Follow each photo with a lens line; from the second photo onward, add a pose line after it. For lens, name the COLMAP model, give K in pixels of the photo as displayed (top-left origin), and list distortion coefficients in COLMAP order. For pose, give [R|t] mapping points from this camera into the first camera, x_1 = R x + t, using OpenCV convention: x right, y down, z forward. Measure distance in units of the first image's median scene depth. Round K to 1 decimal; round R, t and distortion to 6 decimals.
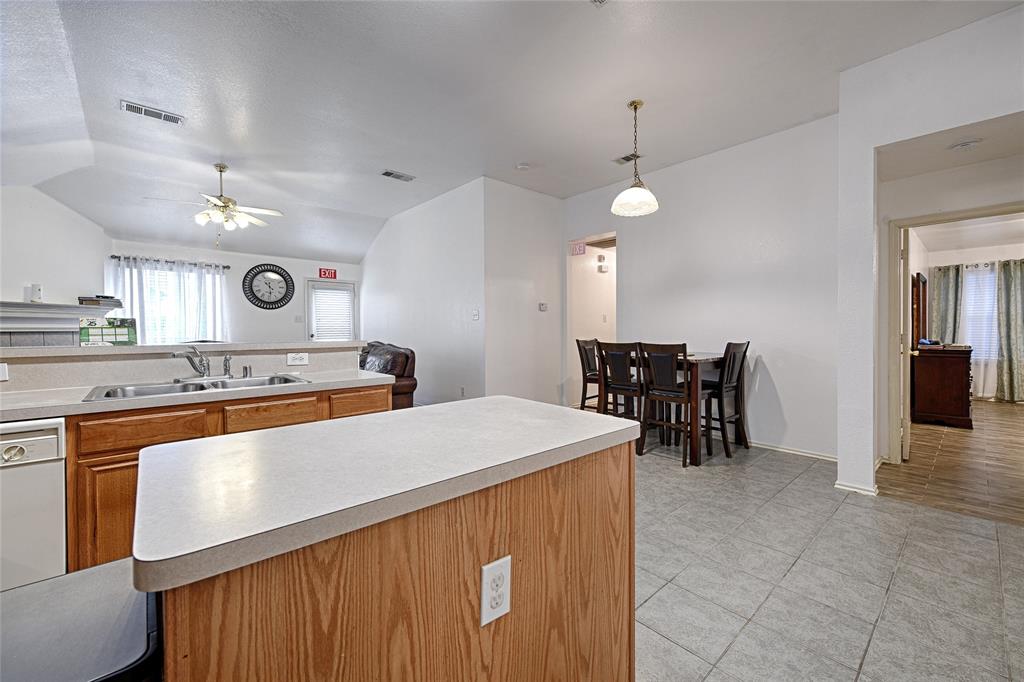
lens RADIAL K [[416.0, 0, 513.3], [0, 416.0, 332.8], [0, 0, 1]] dist [0.001201, -0.000327]
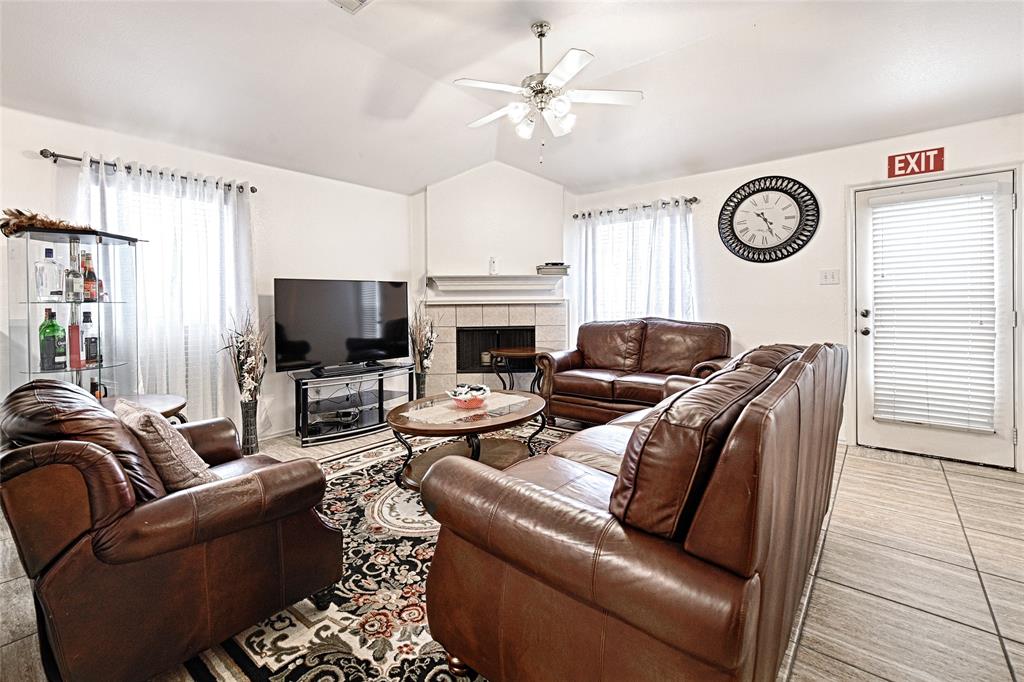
lens RADIAL K [[455.1, 0, 469.5], [0, 455.1, 304.9], [0, 0, 1]] dist [0.016017, -0.000016]
pose [[0.101959, 0.006799, -0.994765, -0.047391], [-0.001361, 0.999977, 0.006695, -0.006136], [0.994788, 0.000672, 0.101966, 0.685089]]
